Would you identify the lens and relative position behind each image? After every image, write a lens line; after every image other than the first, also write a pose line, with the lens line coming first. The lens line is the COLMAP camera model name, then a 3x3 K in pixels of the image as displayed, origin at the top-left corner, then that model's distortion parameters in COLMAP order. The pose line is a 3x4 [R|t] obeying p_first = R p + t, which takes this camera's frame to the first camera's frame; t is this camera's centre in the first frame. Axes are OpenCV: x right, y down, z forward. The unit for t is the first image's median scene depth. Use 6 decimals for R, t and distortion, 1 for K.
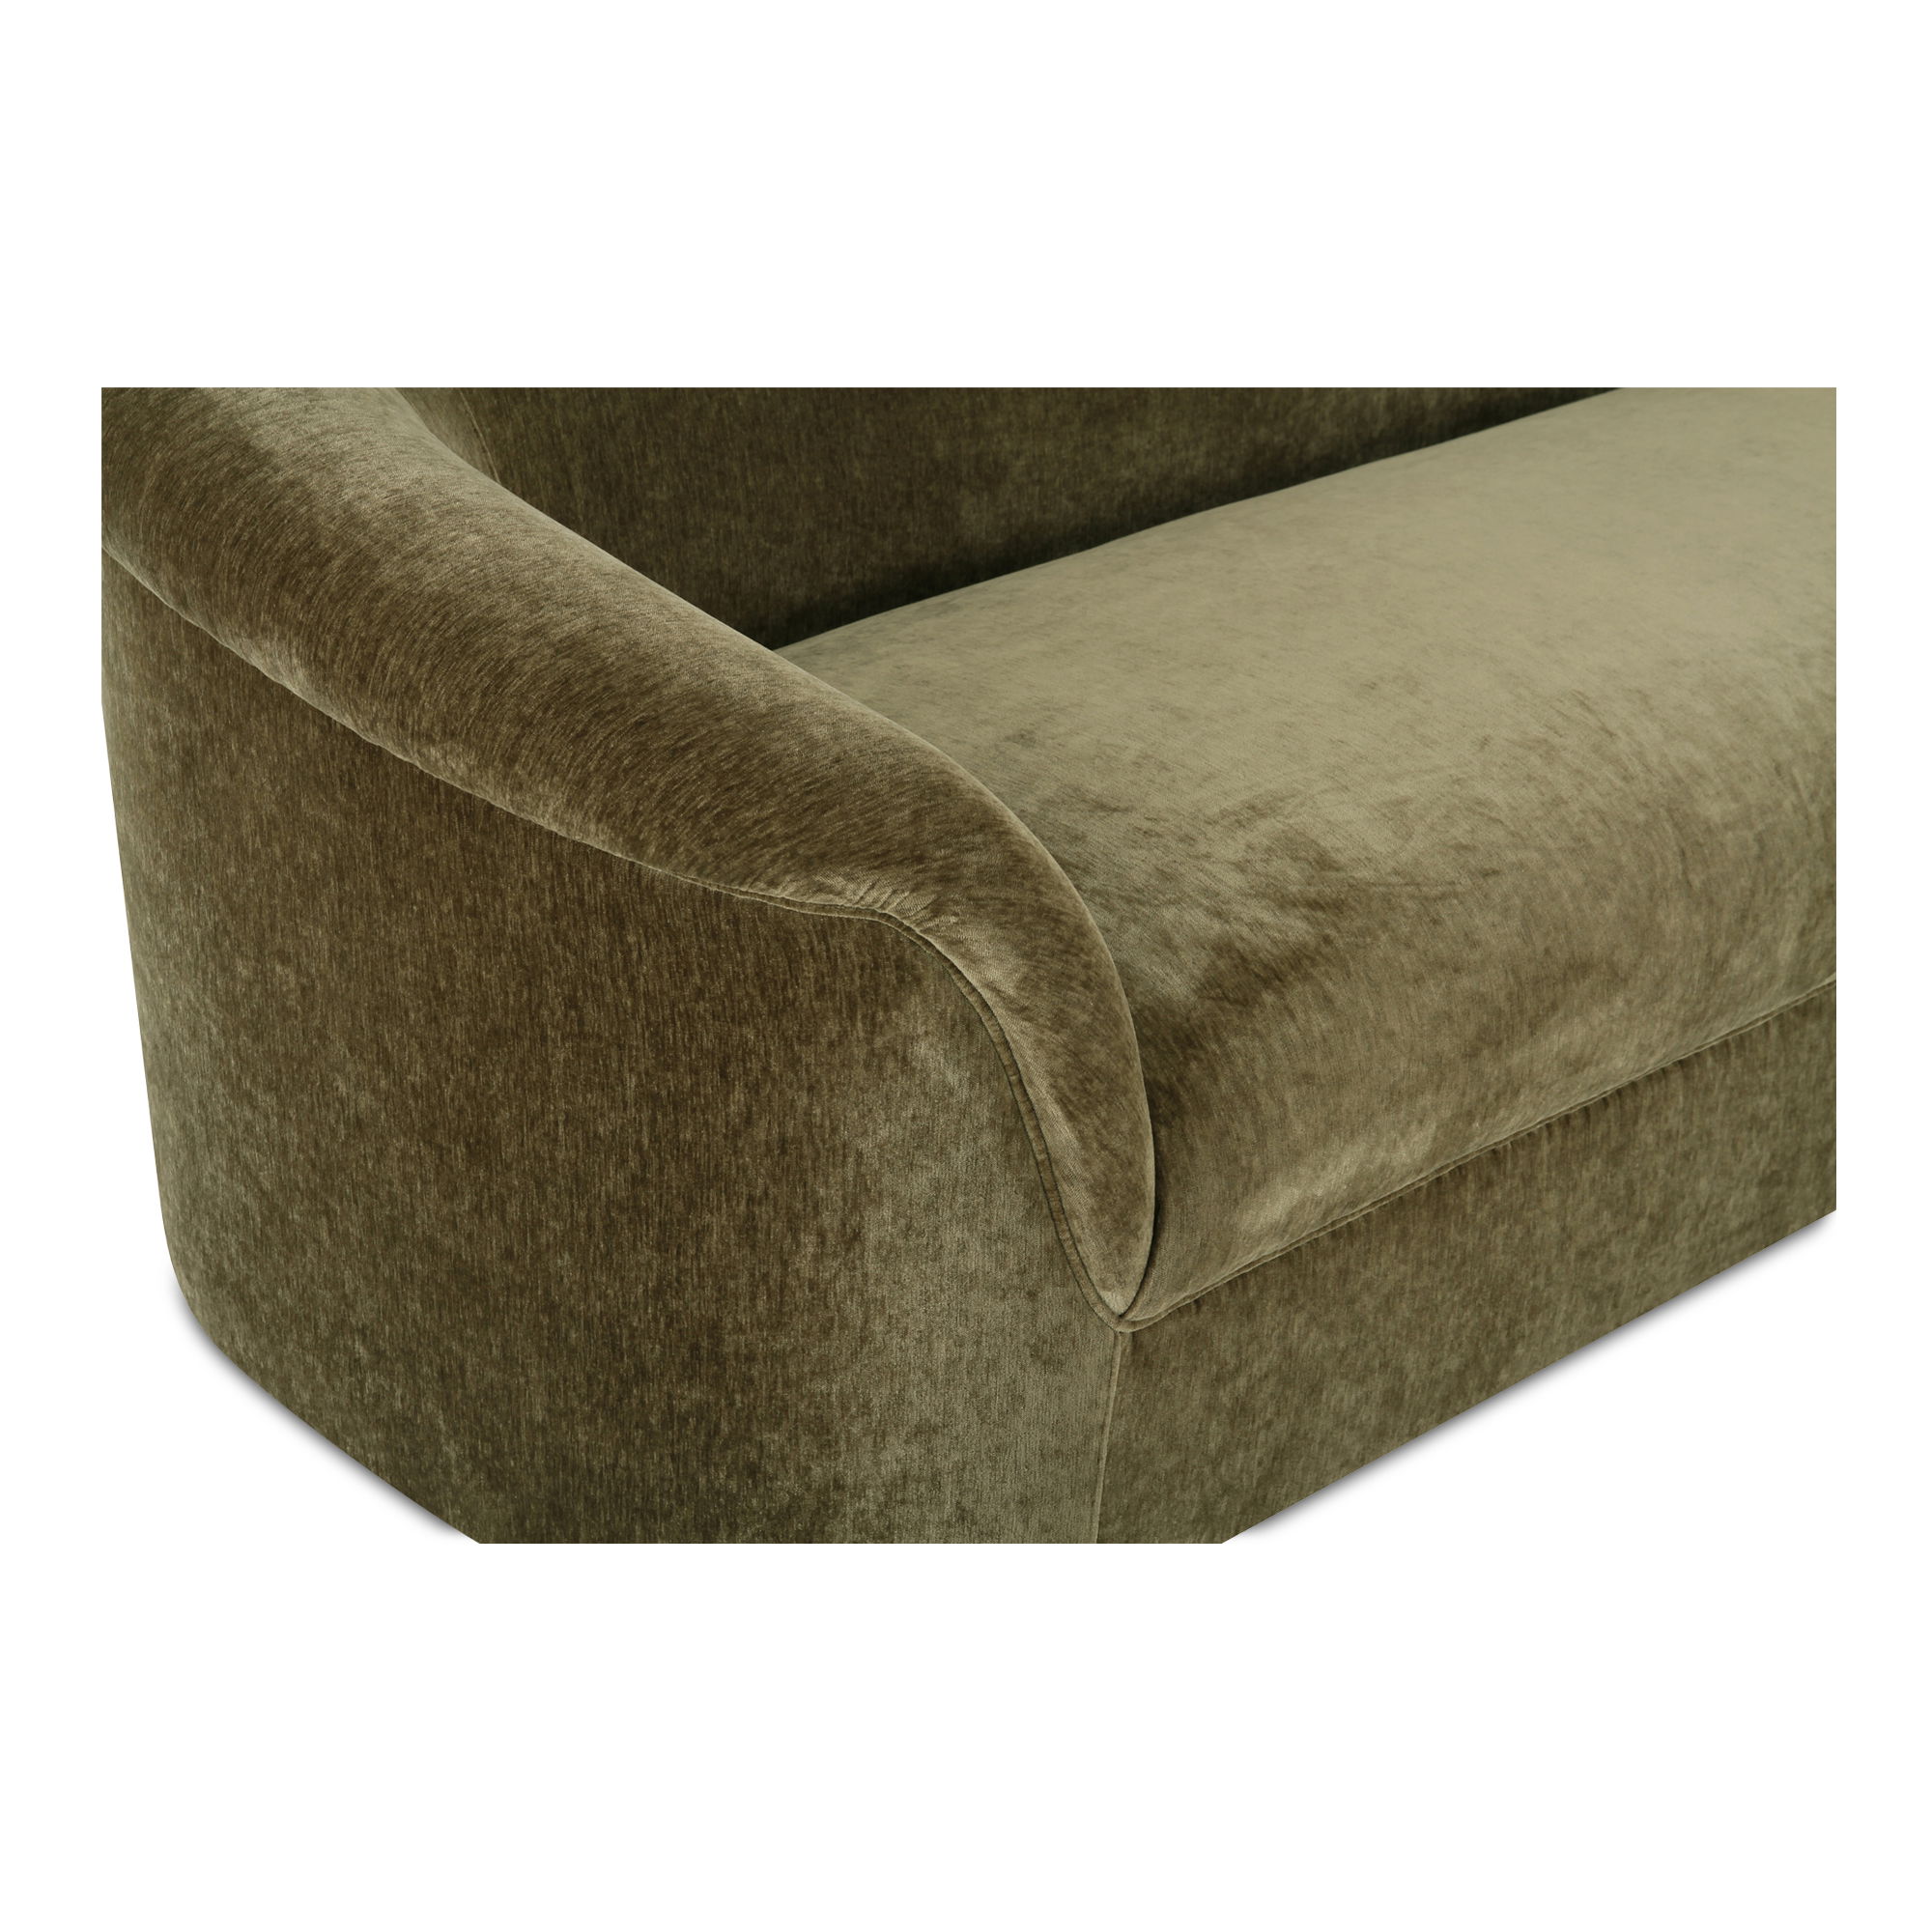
lens RADIAL K [[3898.5, 0, 994.4], [0, 3898.5, 1011.3], [0, 0, 1]] dist [0.079846, 0.000000]
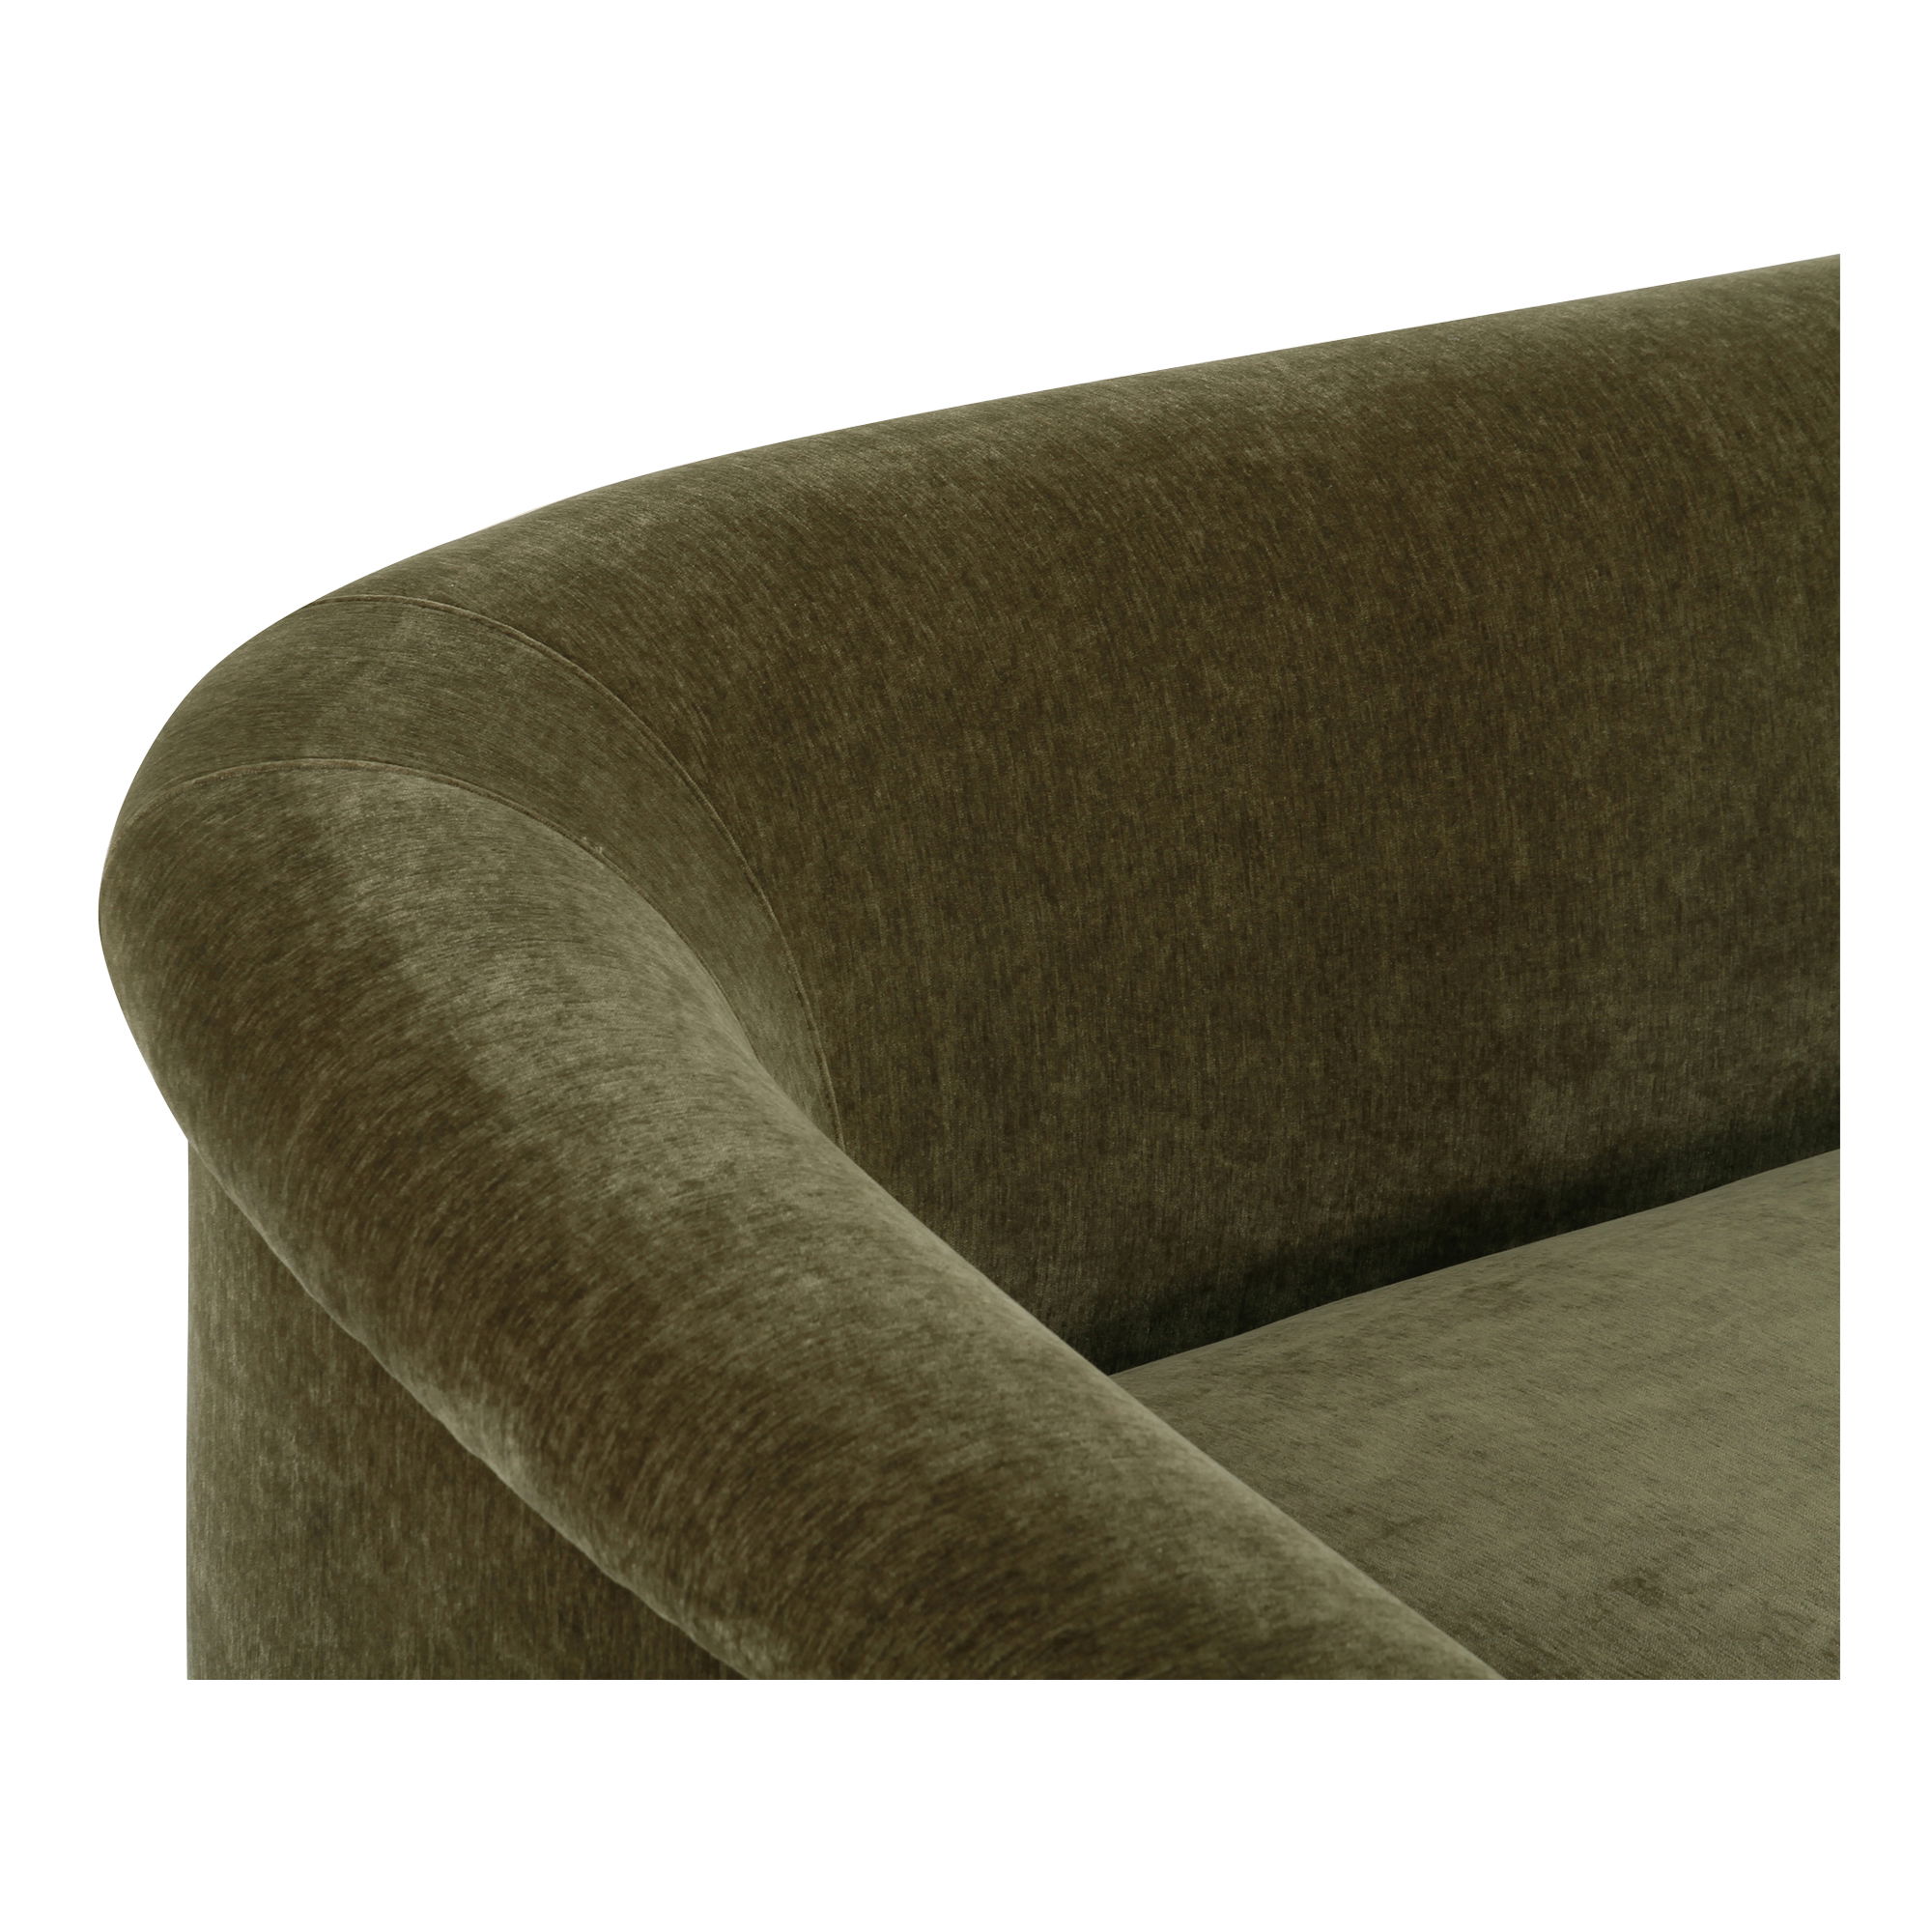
lens RADIAL K [[5694.3, 0, 767.9], [0, 5694.3, 1029.7], [0, 0, 1]] dist [0.146820, 0.000000]
pose [[0.991149, 0.080483, -0.105571, -0.043892], [-0.086407, 0.994860, -0.052787, -0.104393], [0.100779, 0.061442, 0.993010, 0.086145]]
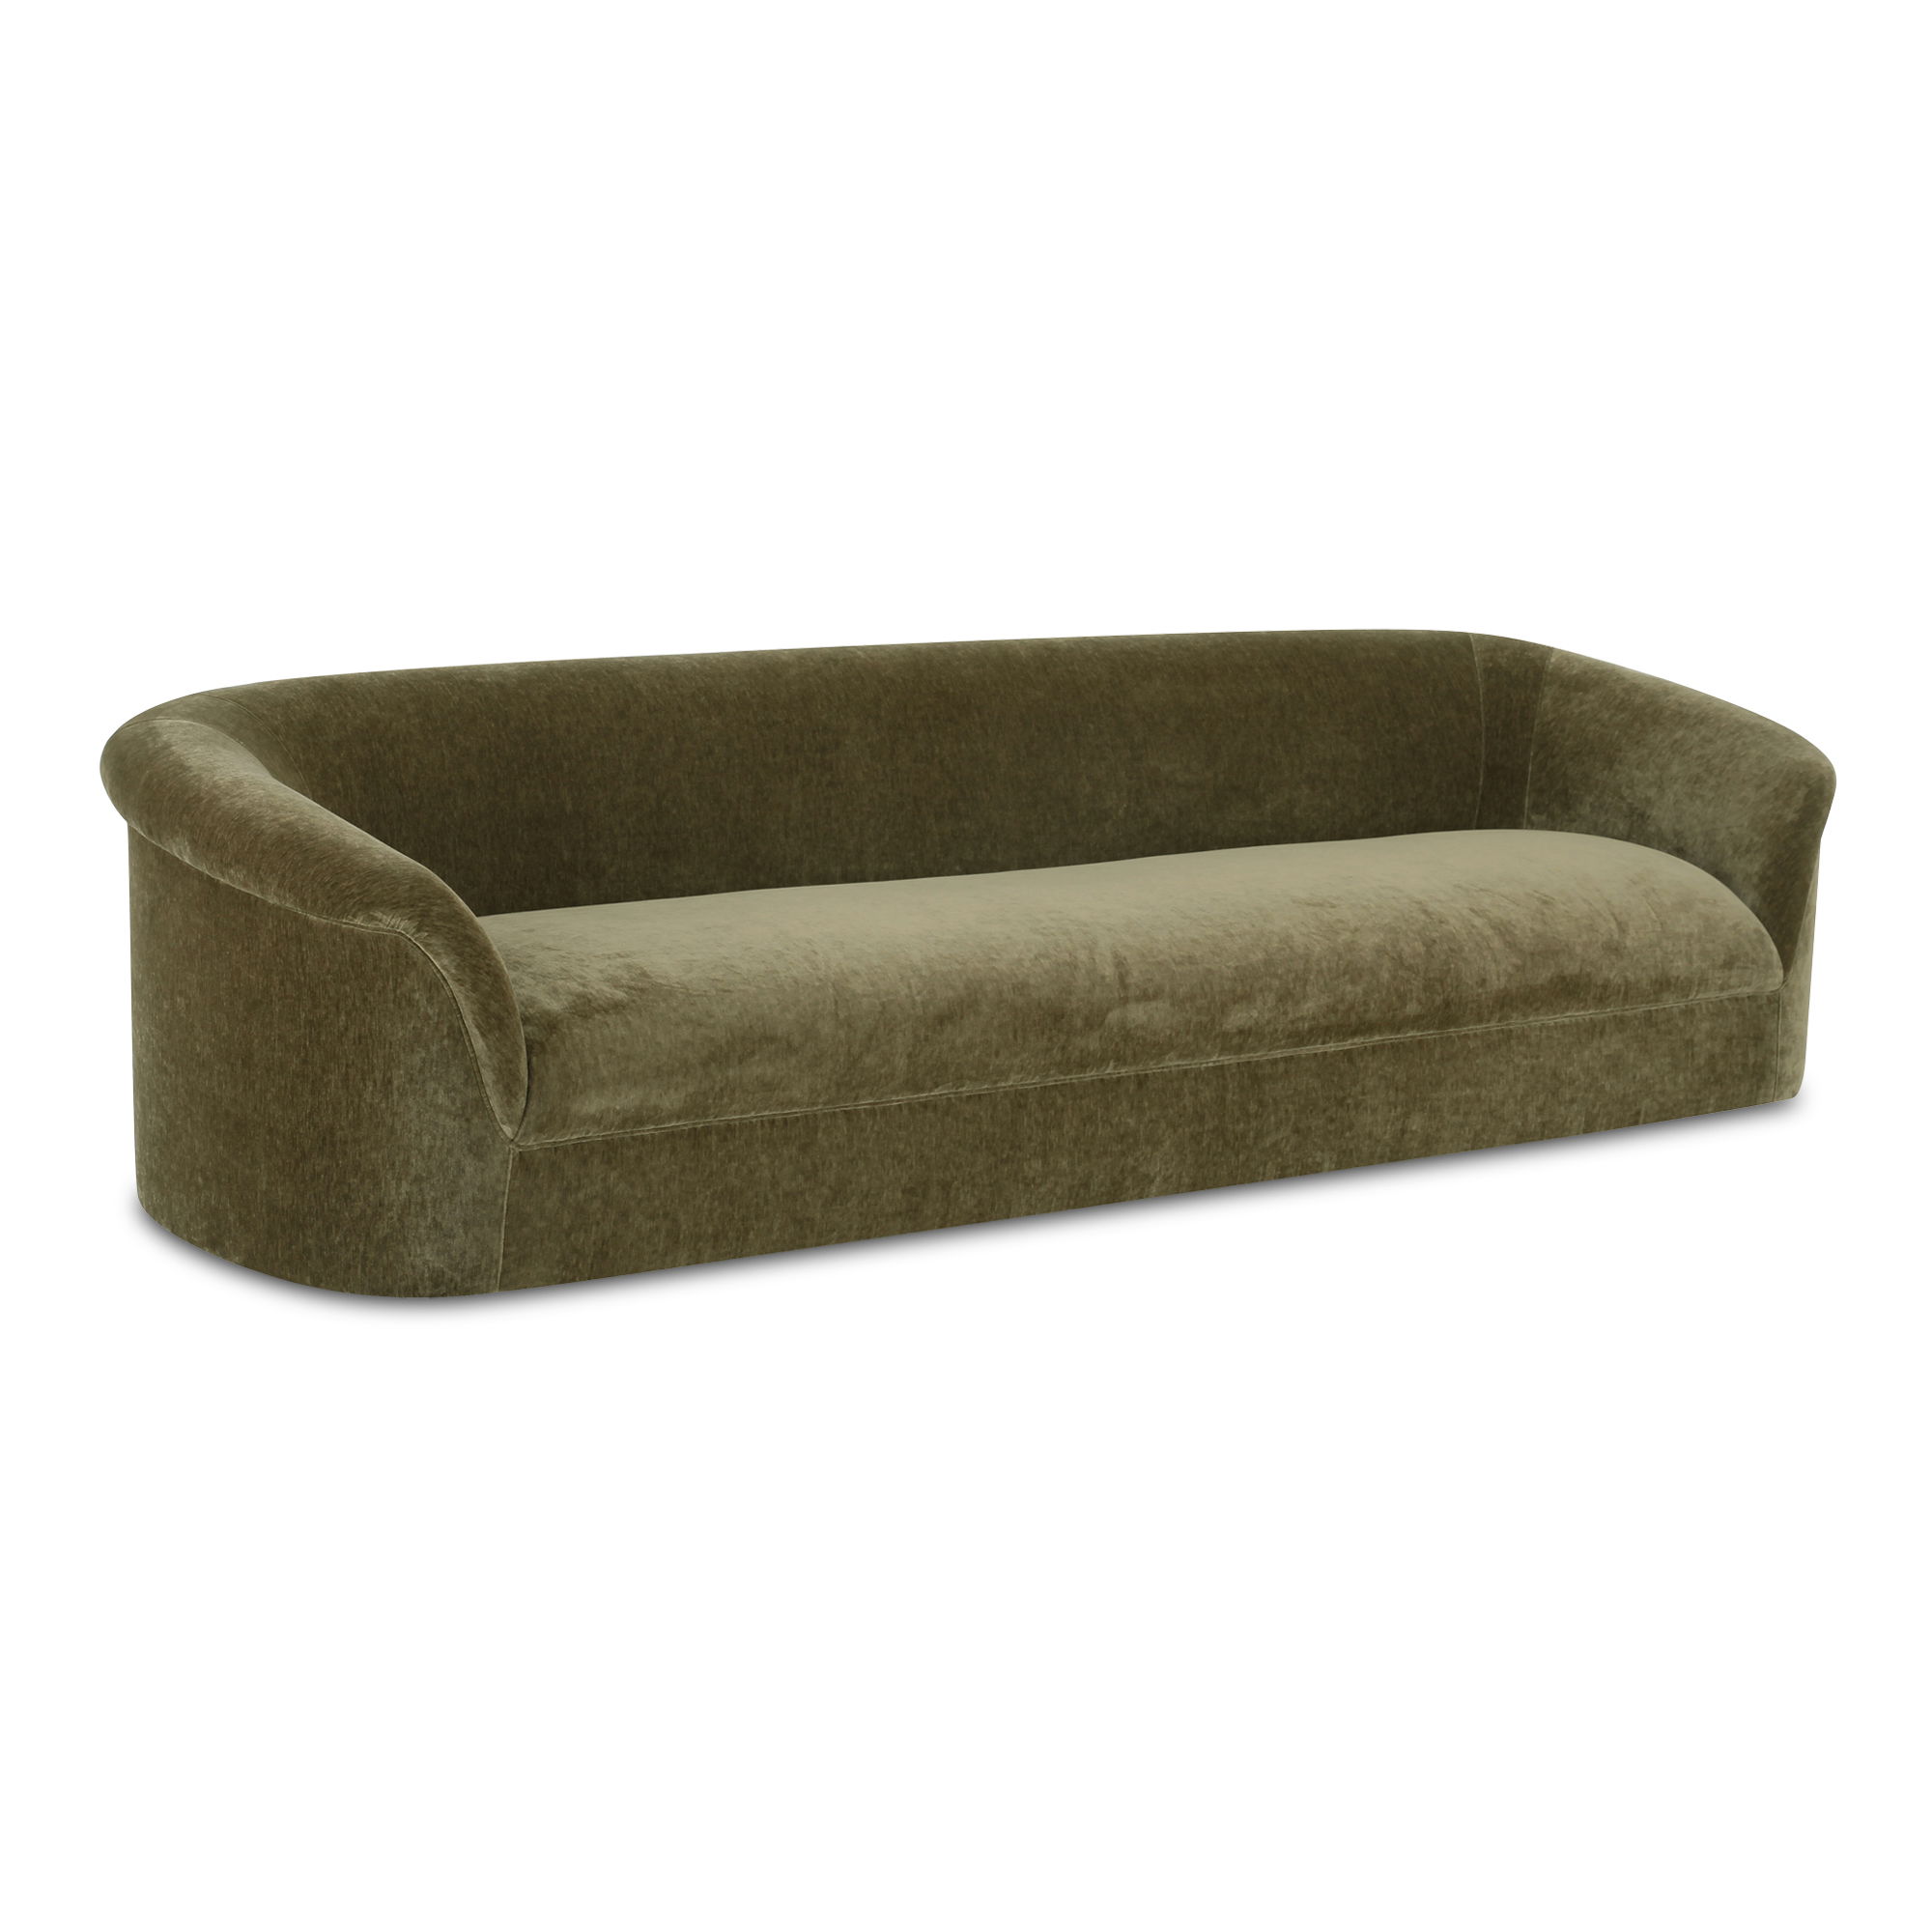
lens RADIAL K [[4106.8, 0, 949.9], [0, 4106.8, 973.8], [0, 0, 1]] dist [-0.000980, 0.000000]
pose [[0.992784, 0.034851, -0.114740, 0.540609], [-0.064169, 0.962714, -0.262801, 0.579790], [0.101302, 0.268267, 0.958003, -1.253752]]
